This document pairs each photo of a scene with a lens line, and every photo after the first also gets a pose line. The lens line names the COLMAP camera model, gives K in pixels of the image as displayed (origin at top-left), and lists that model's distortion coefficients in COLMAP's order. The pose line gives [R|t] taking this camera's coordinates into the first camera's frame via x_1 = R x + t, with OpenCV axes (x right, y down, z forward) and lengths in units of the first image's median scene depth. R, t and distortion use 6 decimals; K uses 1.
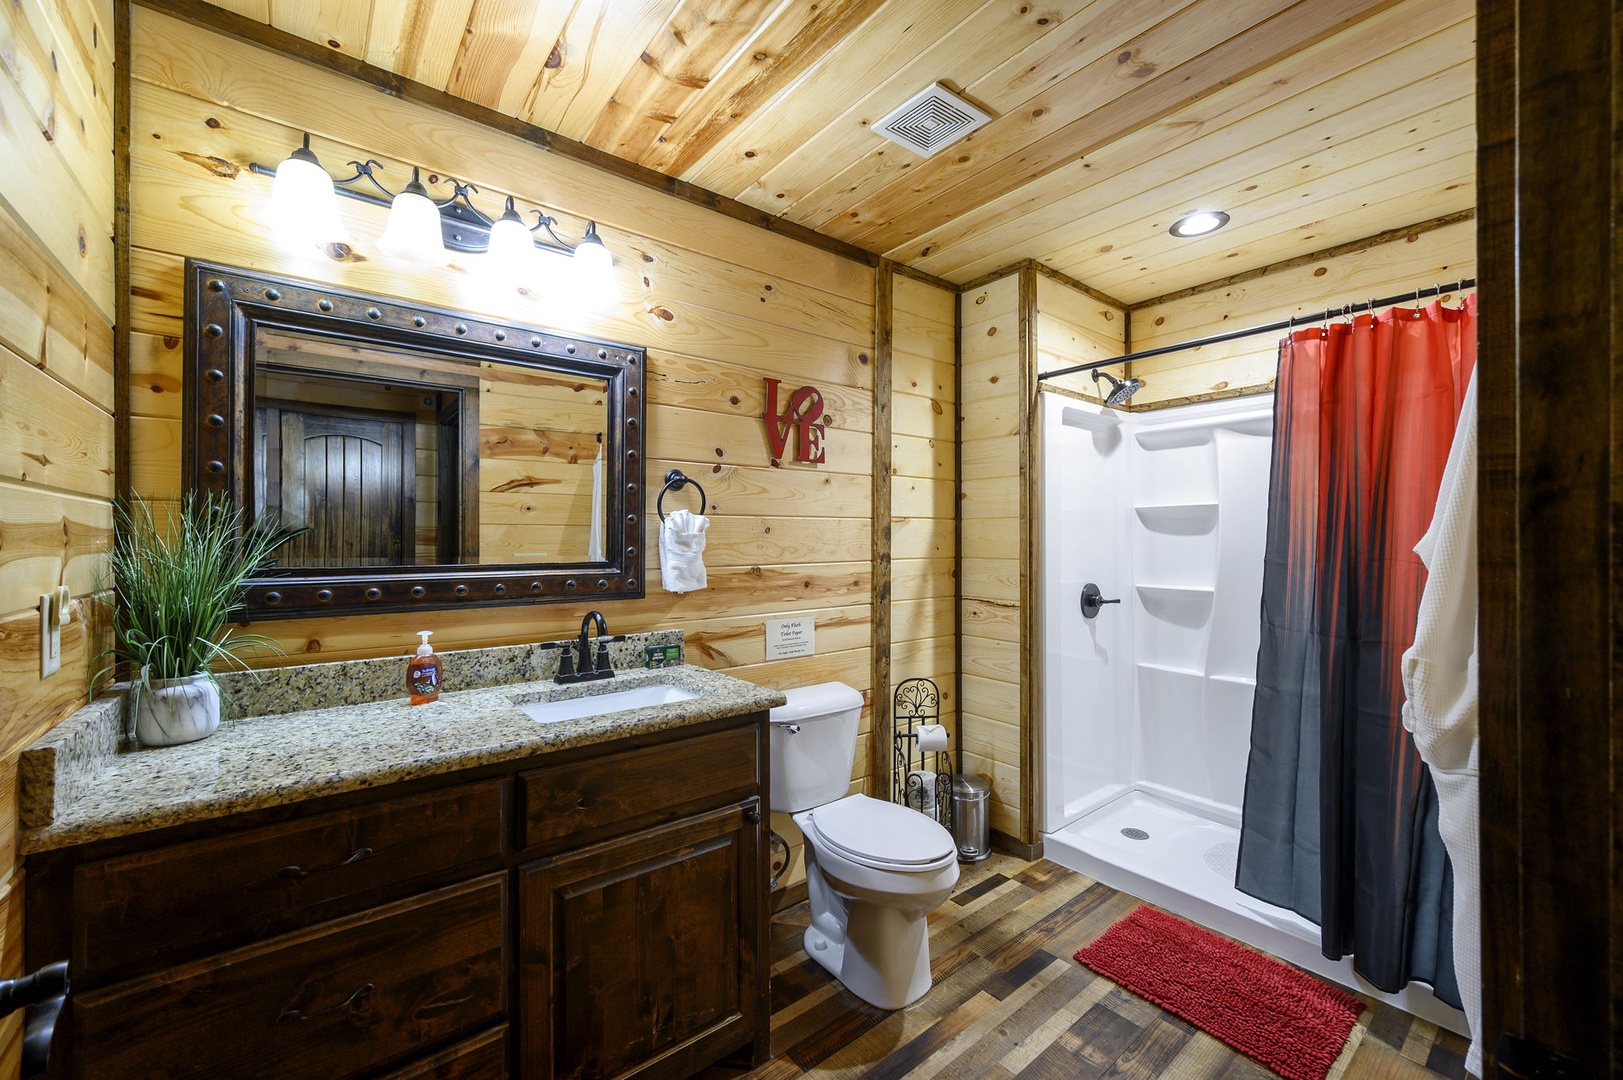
lens RADIAL K [[644.0, 0, 811.7], [0, 644.0, 535.7], [0, 0, 1]] dist [-0.003191, 0.001194]
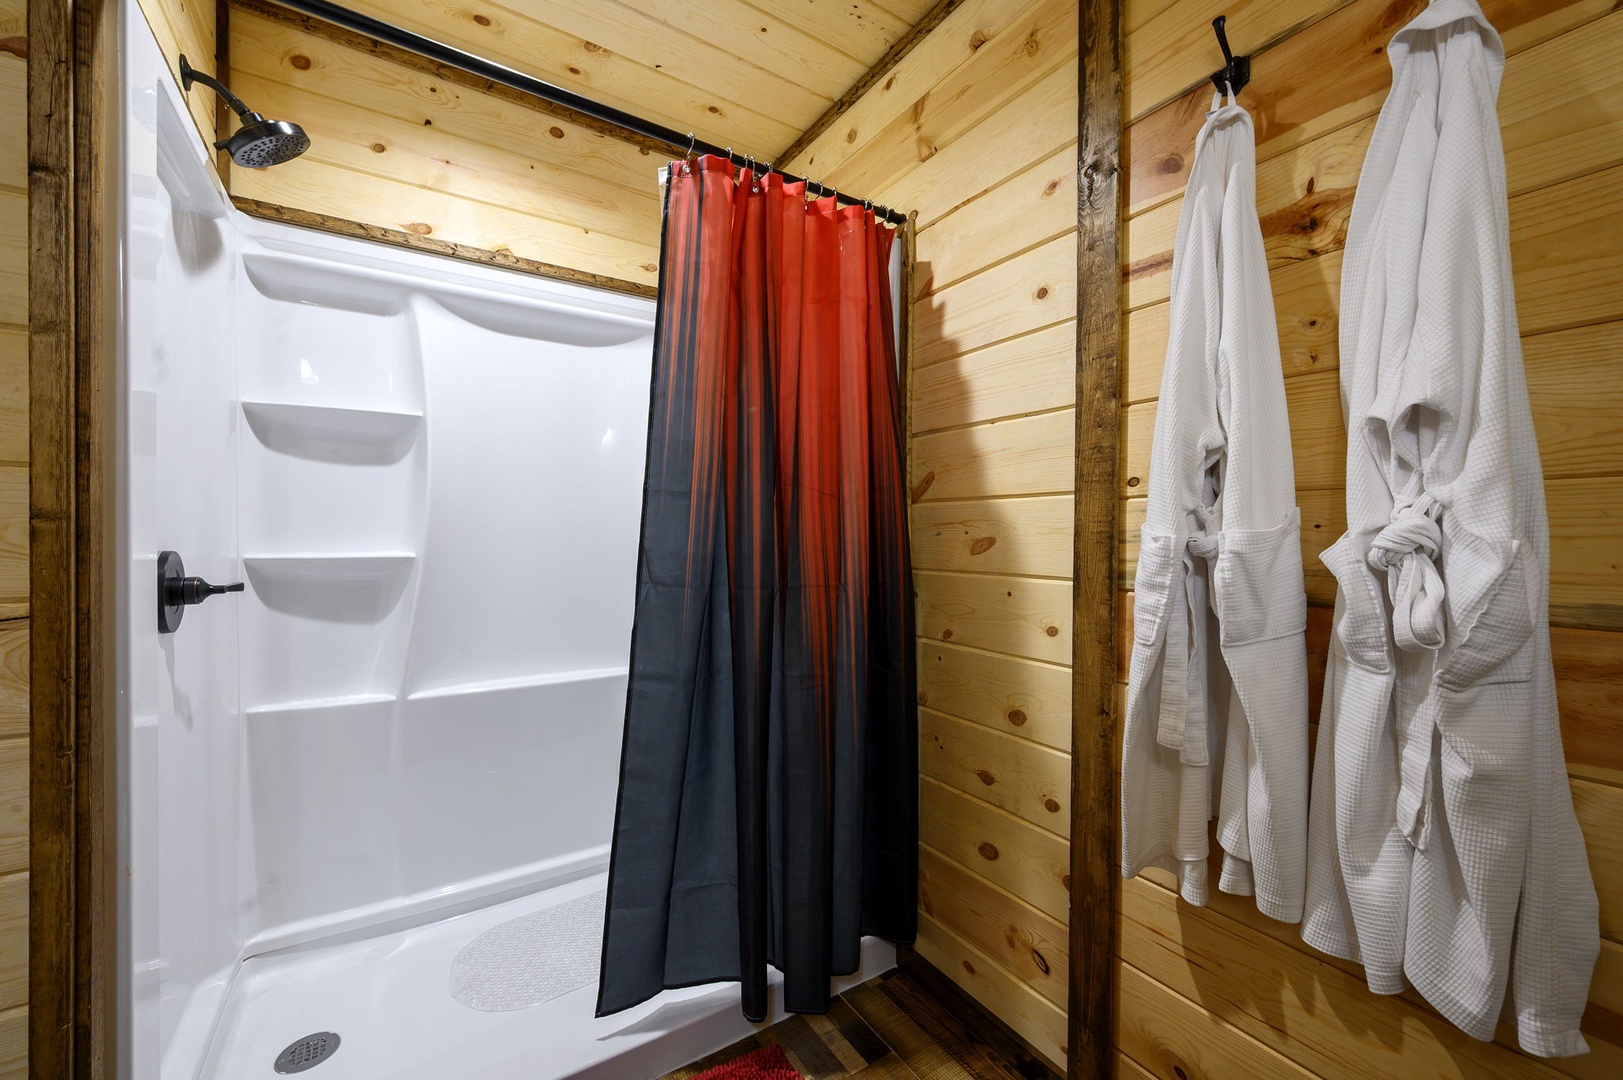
lens RADIAL K [[644.0, 0, 816.5], [0, 644.0, 540.5], [0, 0, 1]] dist [-0.003191, 0.001194]
pose [[0.093895, -0.004458, 0.995572, 0.070710], [-0.011076, 0.999923, 0.005522, 0.090855], [-0.995521, -0.011545, 0.093838, 0.801600]]
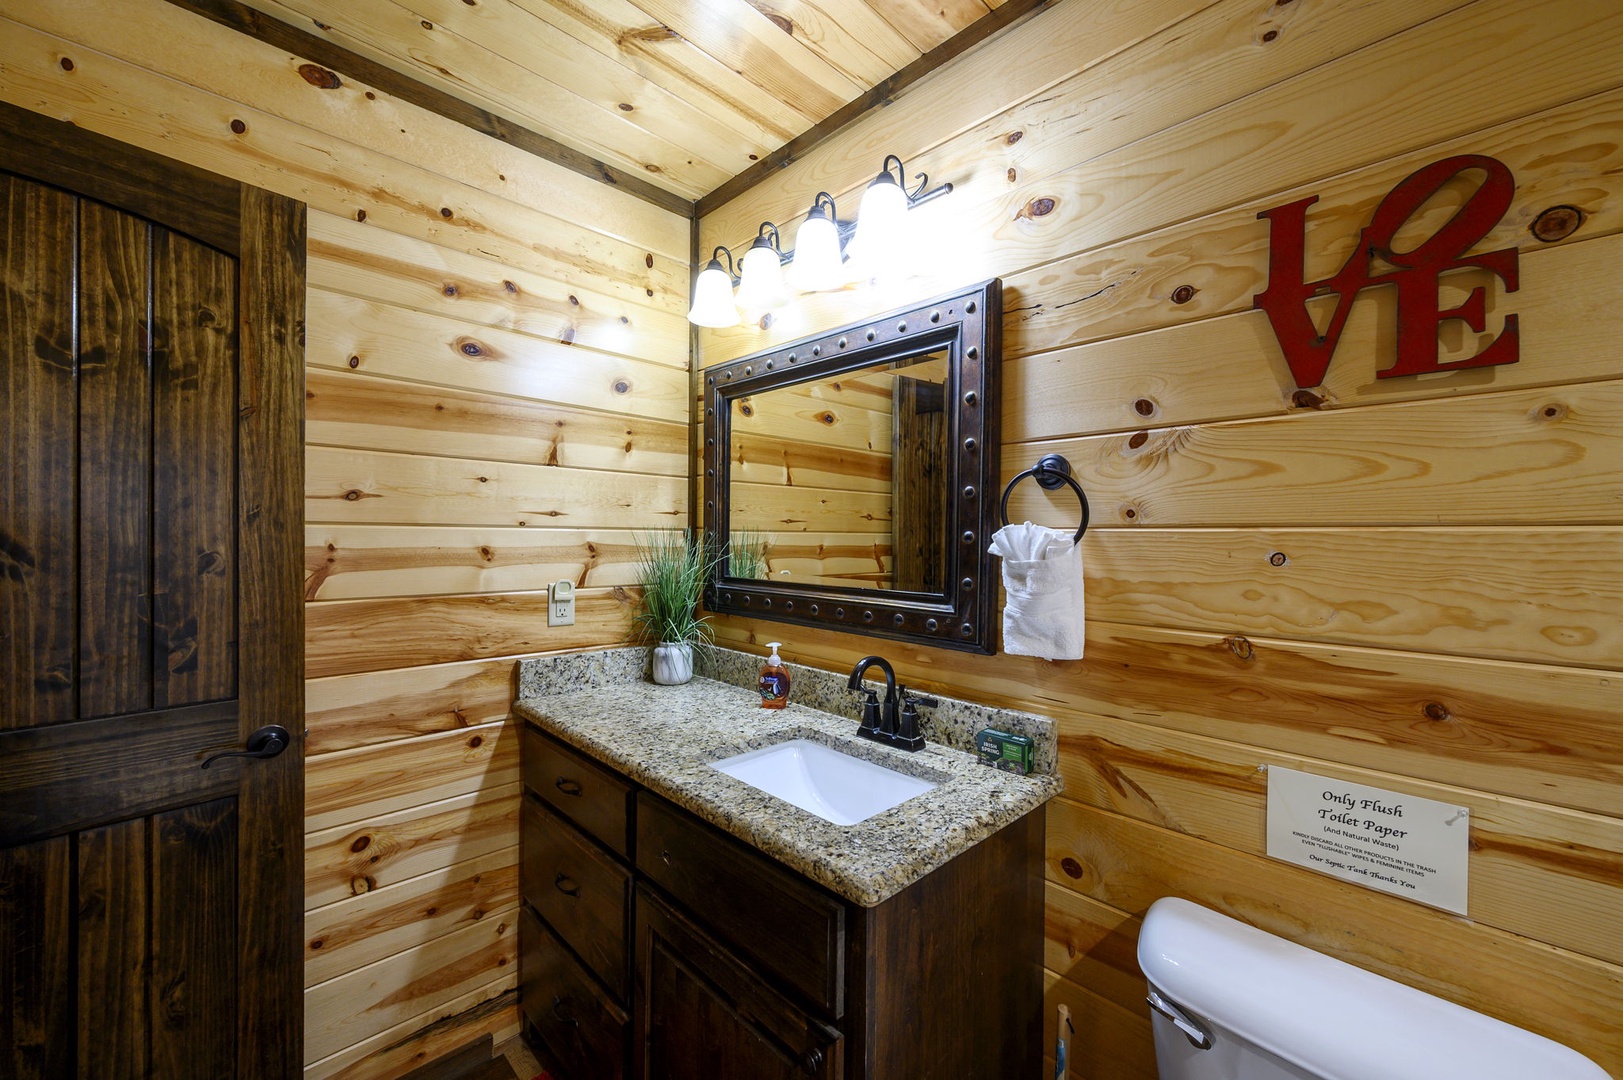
lens RADIAL K [[644.0, 0, 815.8], [0, 644.0, 537.1], [0, 0, 1]] dist [-0.003191, 0.001194]
pose [[0.102354, 0.004683, -0.994737, 0.382281], [-0.003011, 0.999986, 0.004398, -0.027844], [0.994743, 0.002545, 0.102367, 0.743697]]
